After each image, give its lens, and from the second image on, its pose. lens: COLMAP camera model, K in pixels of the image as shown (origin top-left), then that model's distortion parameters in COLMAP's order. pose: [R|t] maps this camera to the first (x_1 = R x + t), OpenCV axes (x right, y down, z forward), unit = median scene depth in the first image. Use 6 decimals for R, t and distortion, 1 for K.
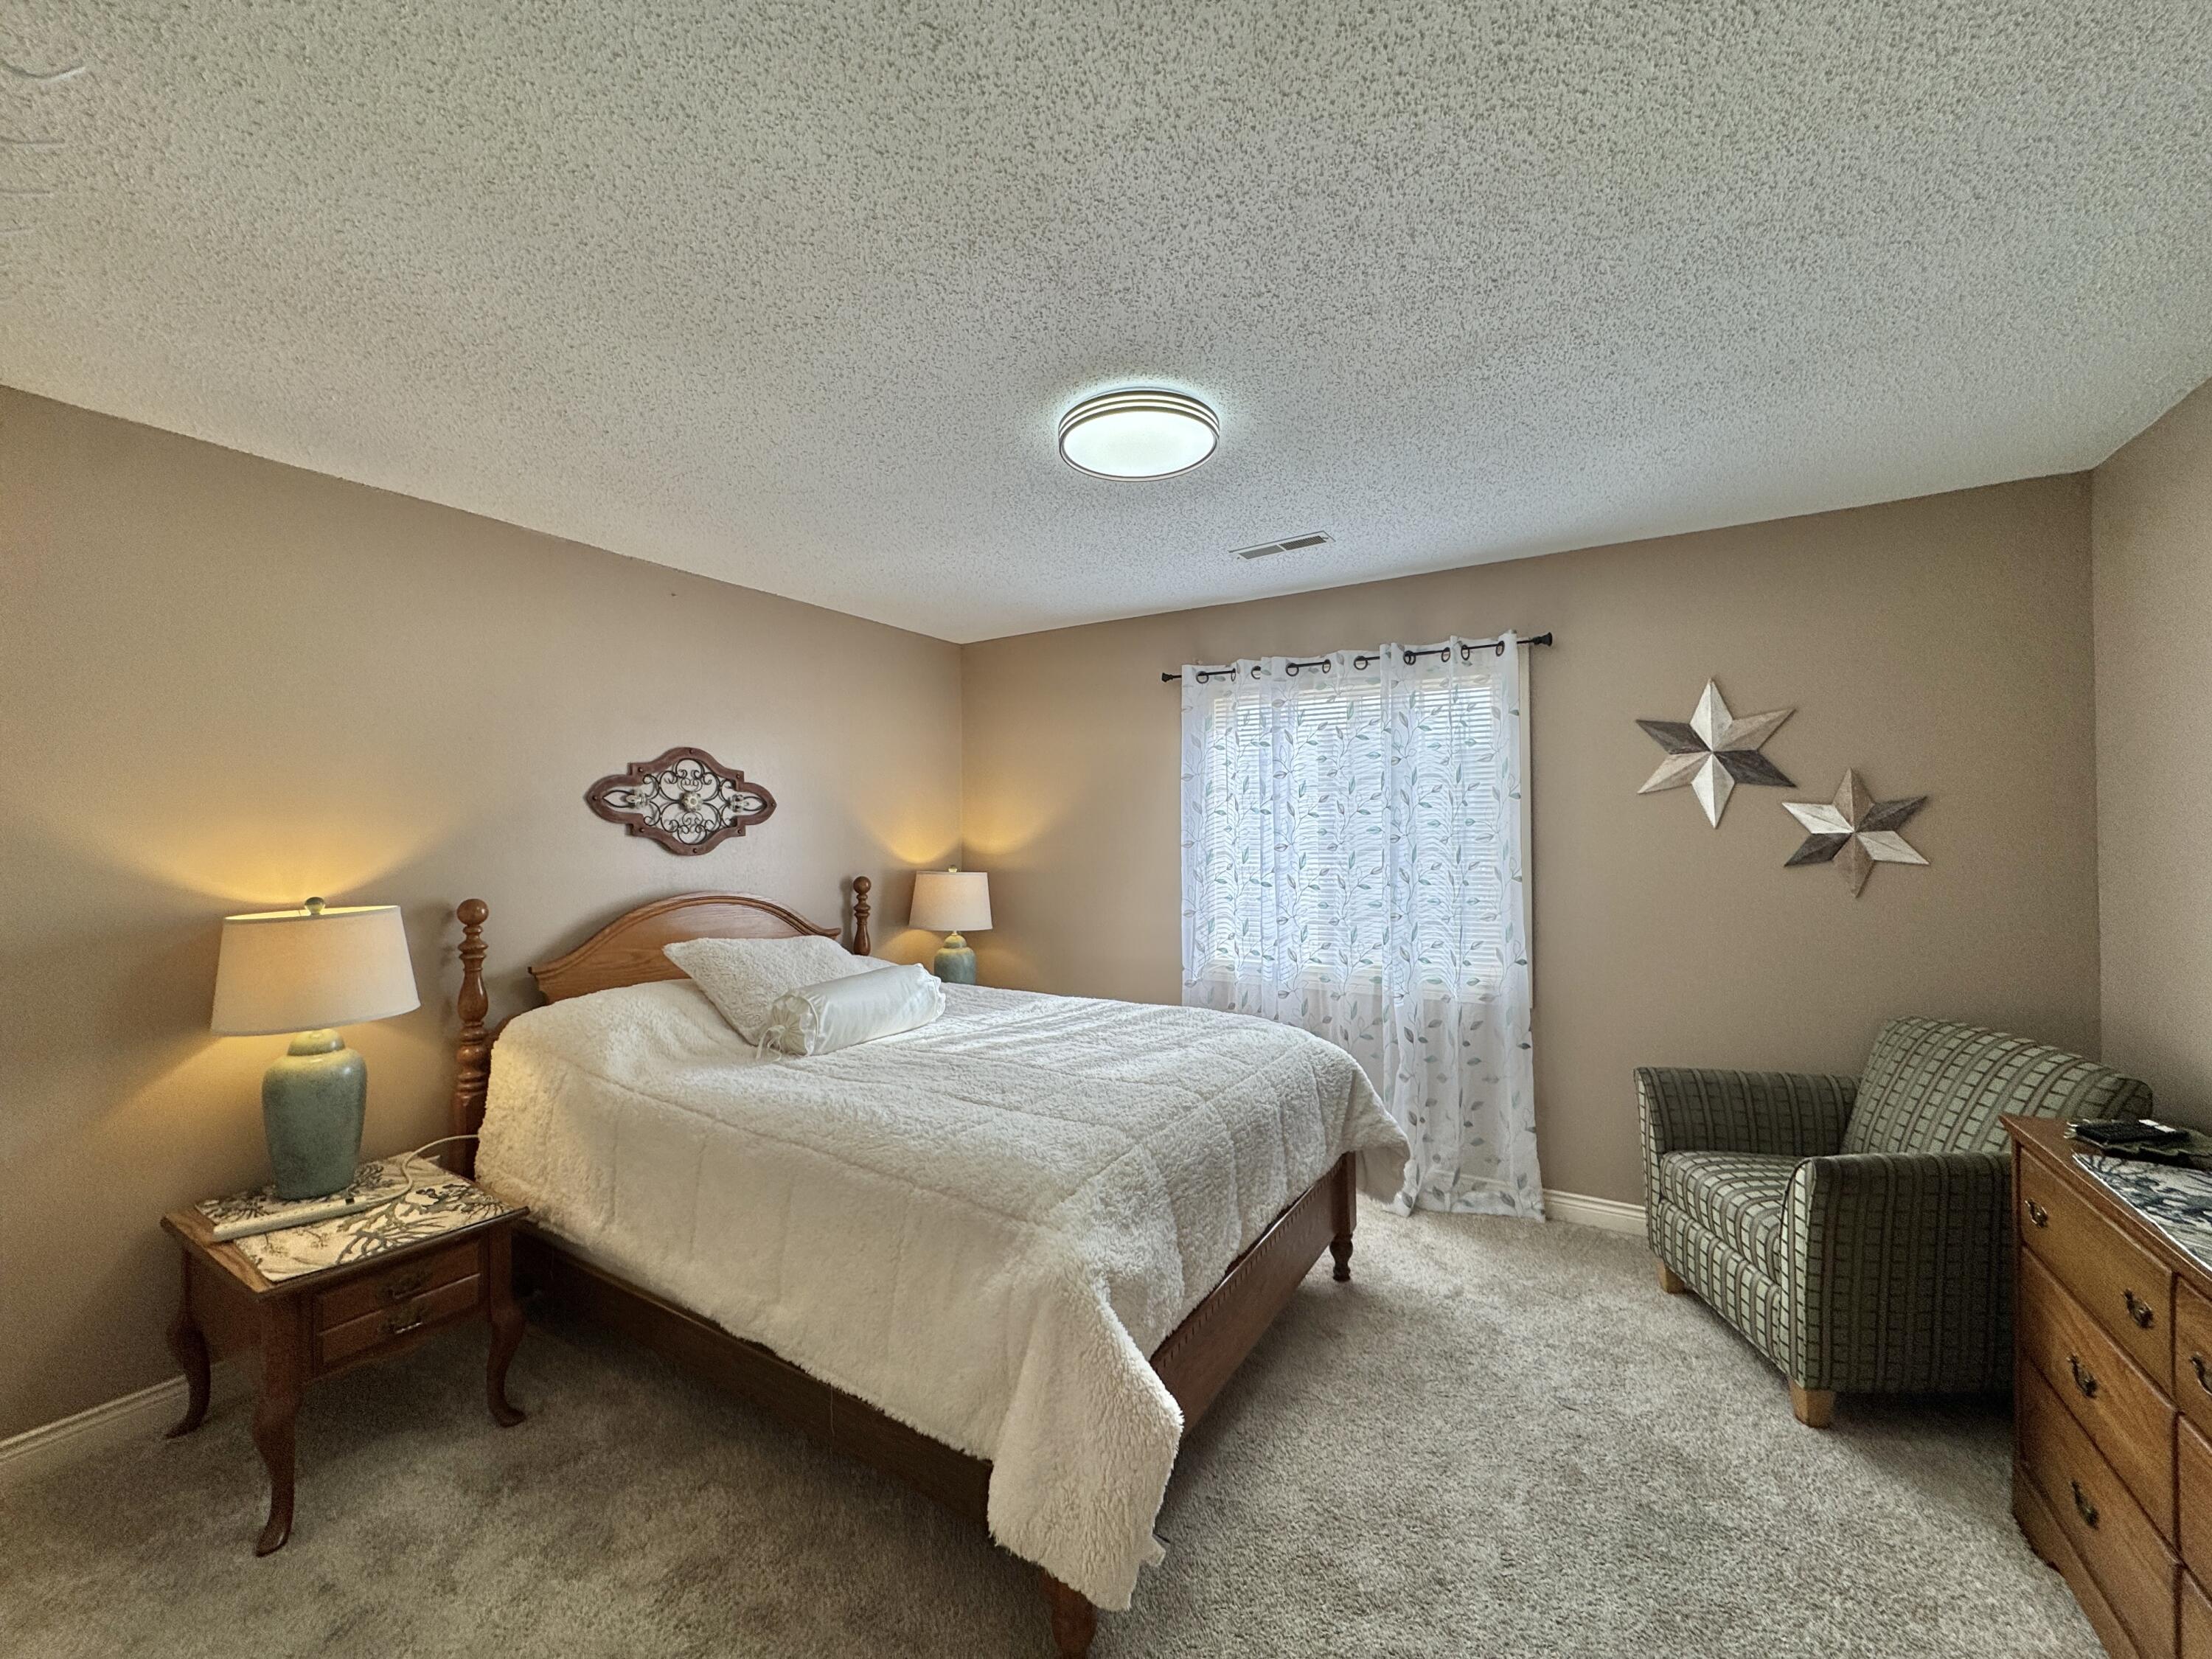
lens RADIAL K [[882.8, 0, 1100.0], [0, 882.8, 827.5], [0, 0, 1]] dist [-0.003644, -0.000029]
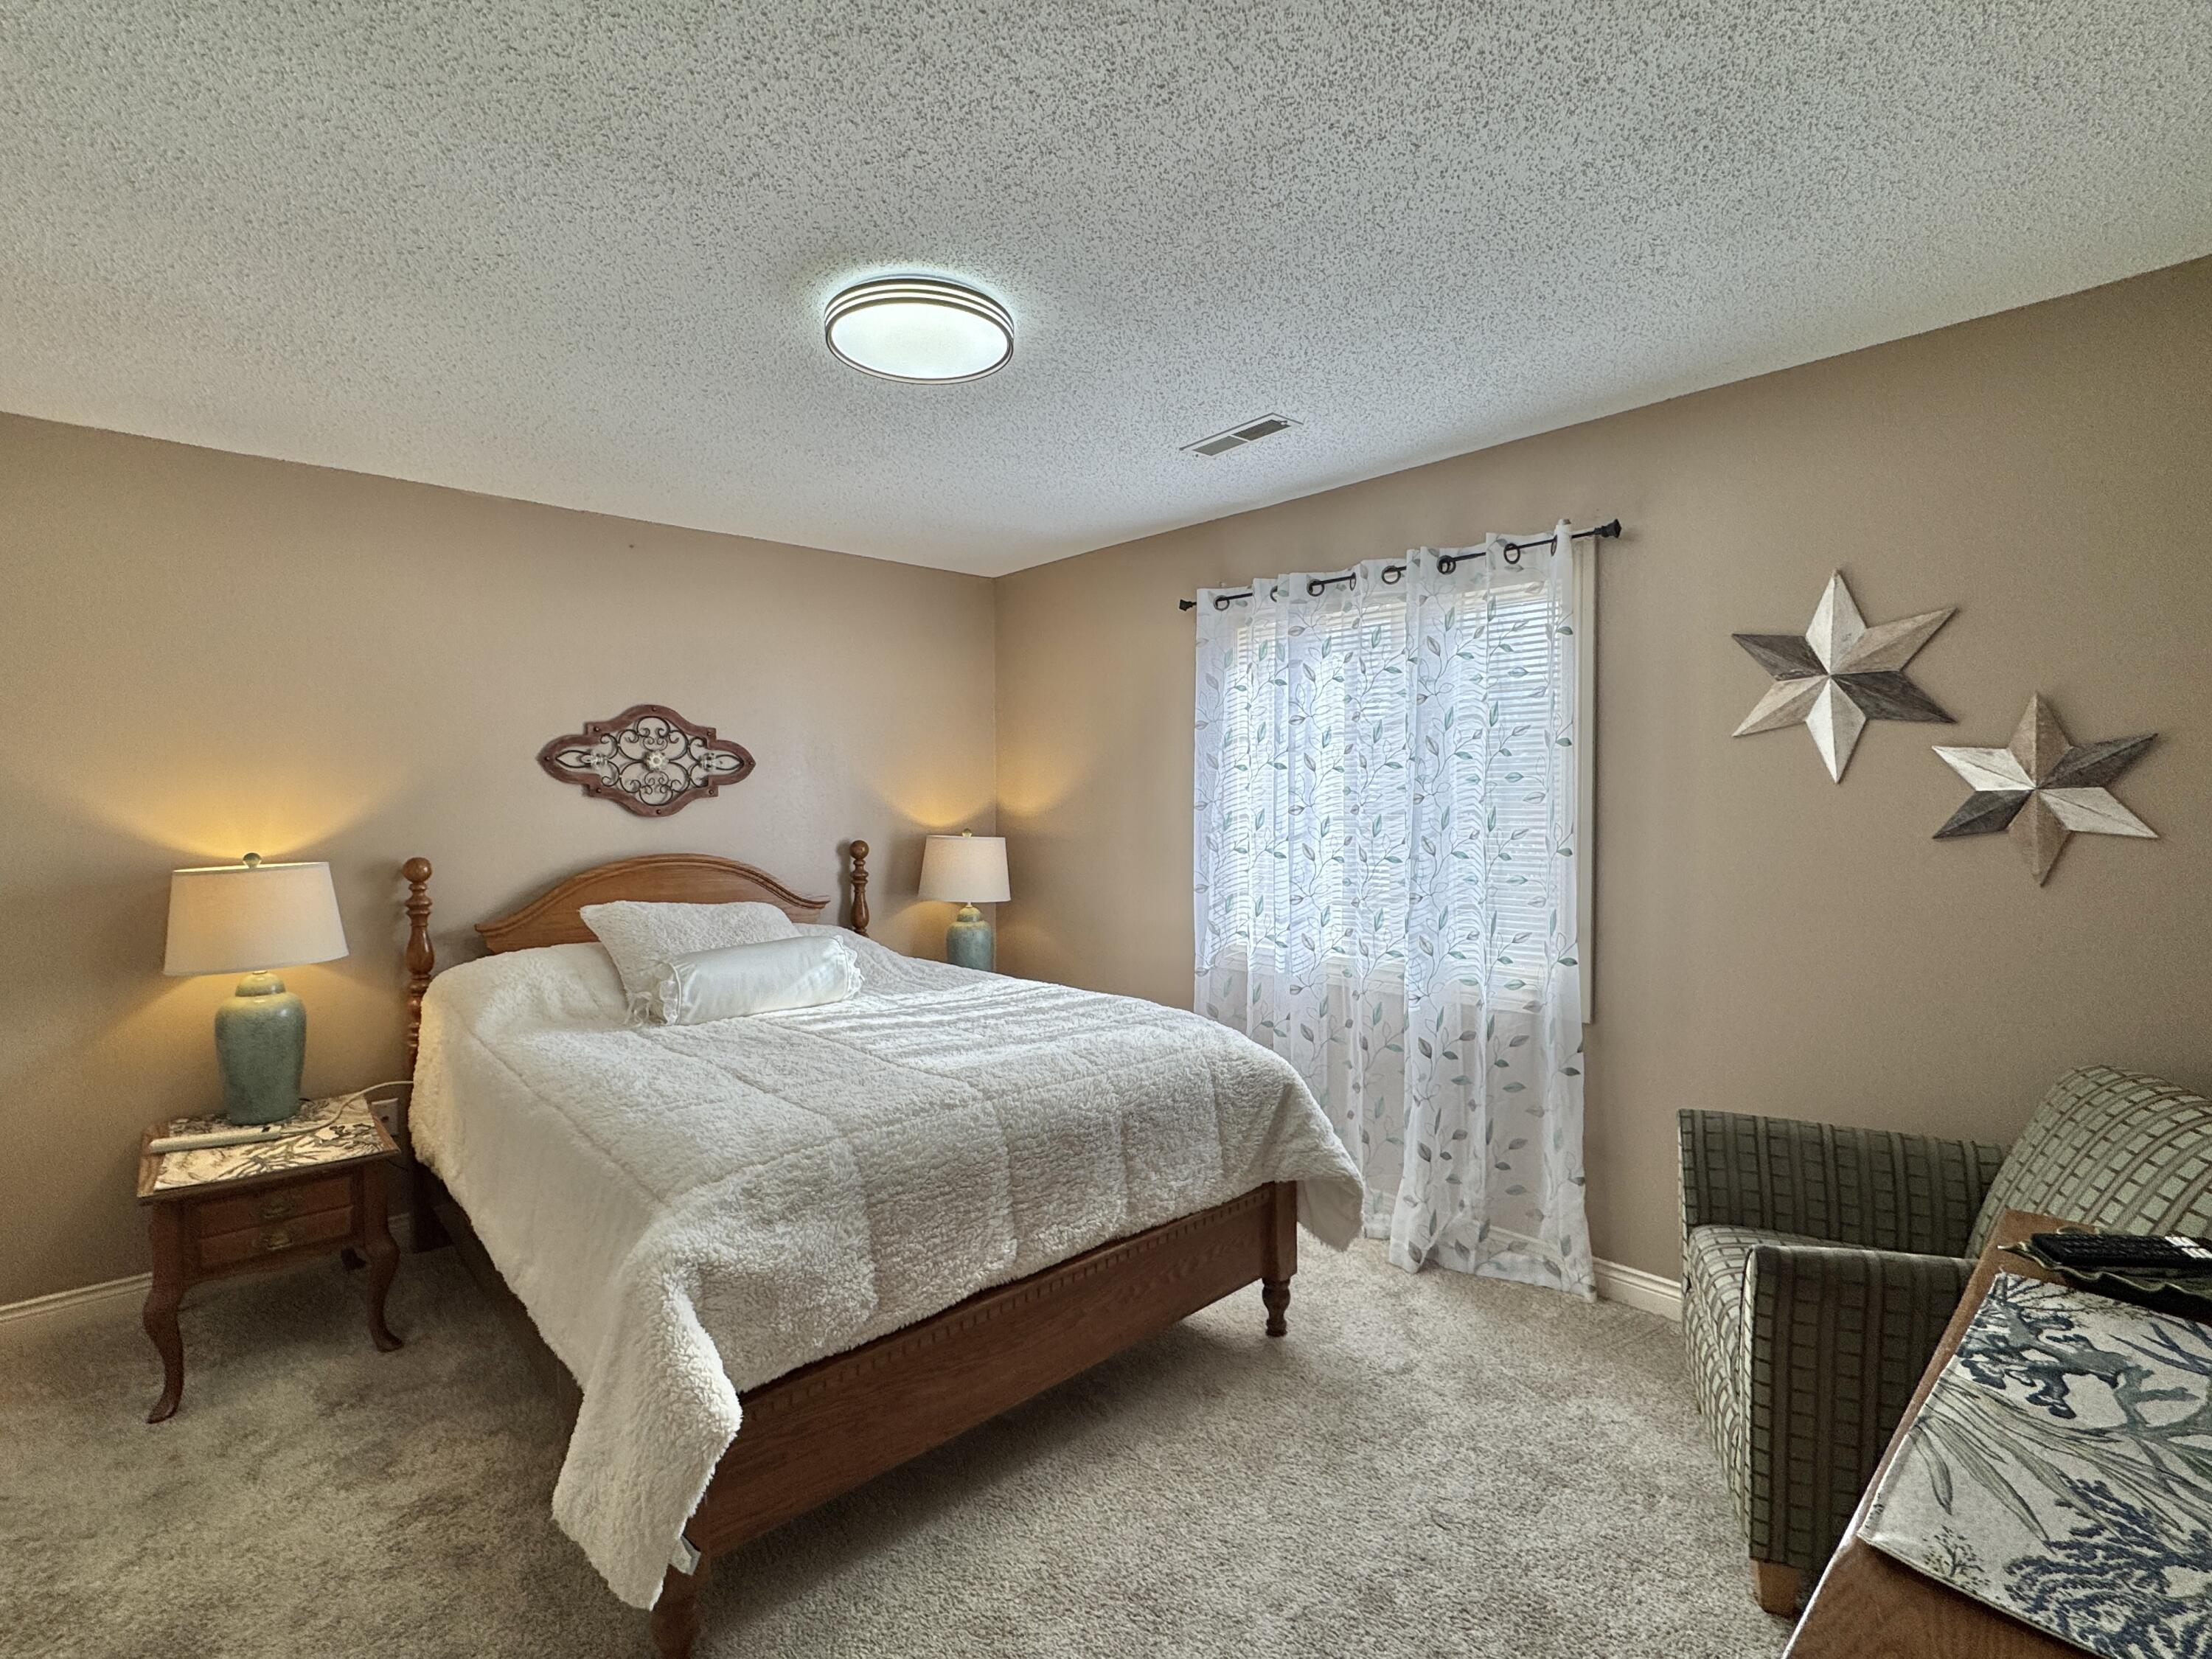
lens RADIAL K [[1039.0, 0, 1108.1], [0, 1039.0, 829.0], [0, 0, 1]] dist [-0.002687, -0.000305]
pose [[0.962160, 0.007352, -0.272386, 0.387775], [0.003868, 0.999167, 0.040634, 0.000910], [0.272458, -0.040150, 0.961330, 0.043791]]
